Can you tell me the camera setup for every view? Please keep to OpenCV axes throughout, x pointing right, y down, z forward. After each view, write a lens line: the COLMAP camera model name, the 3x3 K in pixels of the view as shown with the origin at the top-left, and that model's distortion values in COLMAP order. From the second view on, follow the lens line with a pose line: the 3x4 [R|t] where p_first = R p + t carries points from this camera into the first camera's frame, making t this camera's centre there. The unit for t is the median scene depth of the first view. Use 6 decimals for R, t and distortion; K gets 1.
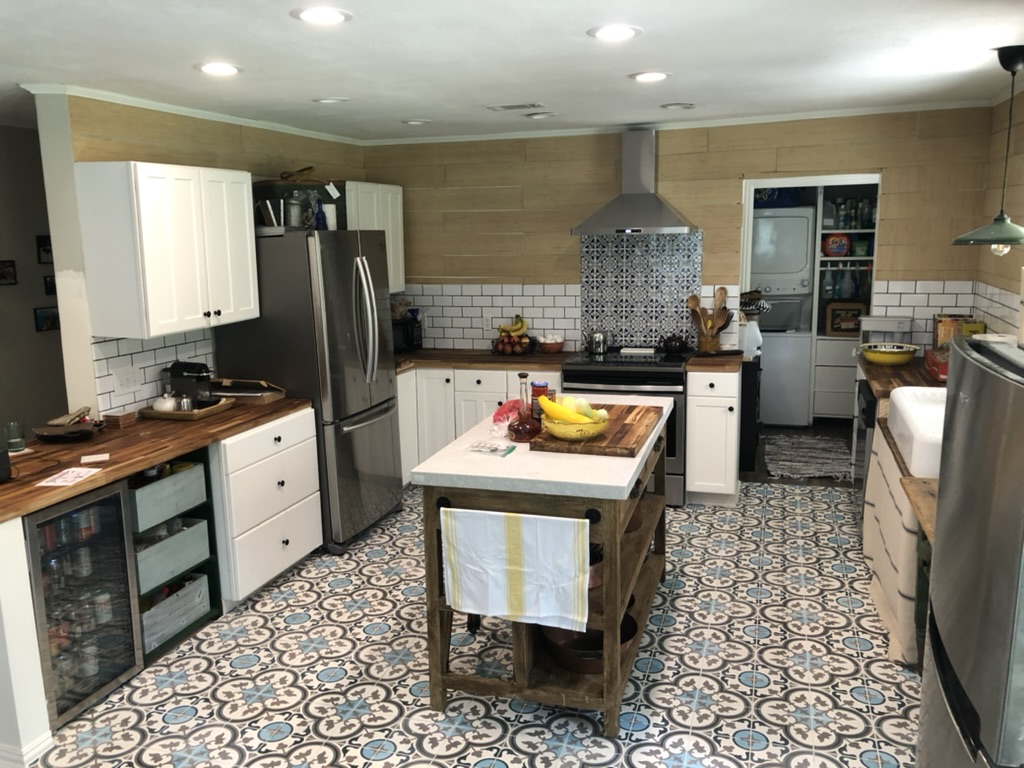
lens RADIAL K [[841.9, 0, 511.5], [0, 841.9, 394.9], [0, 0, 1]] dist [0.035812, -0.008041]
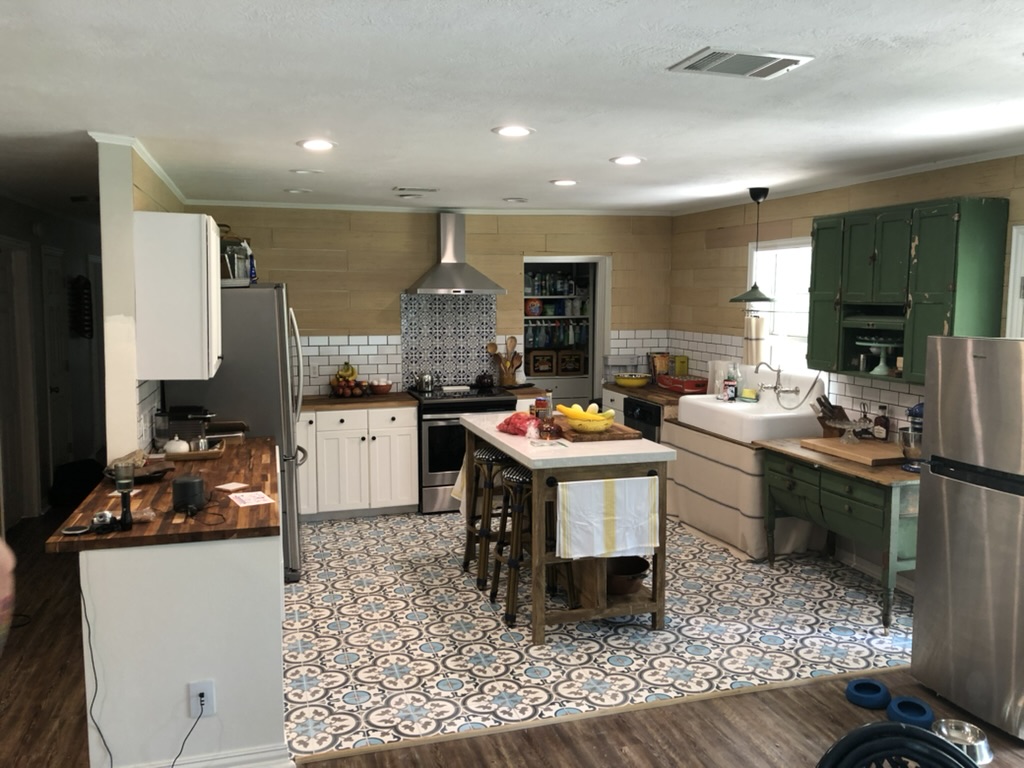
lens RADIAL K [[841.3, 0, 512.0], [0, 841.3, 384.0], [0, 0, 1]] dist [0.044962, -0.003935]
pose [[0.824628, -0.039672, 0.564283, -0.513007], [0.092520, 0.993564, -0.065354, 0.031893], [-0.558059, 0.106101, 0.822990, -0.058562]]
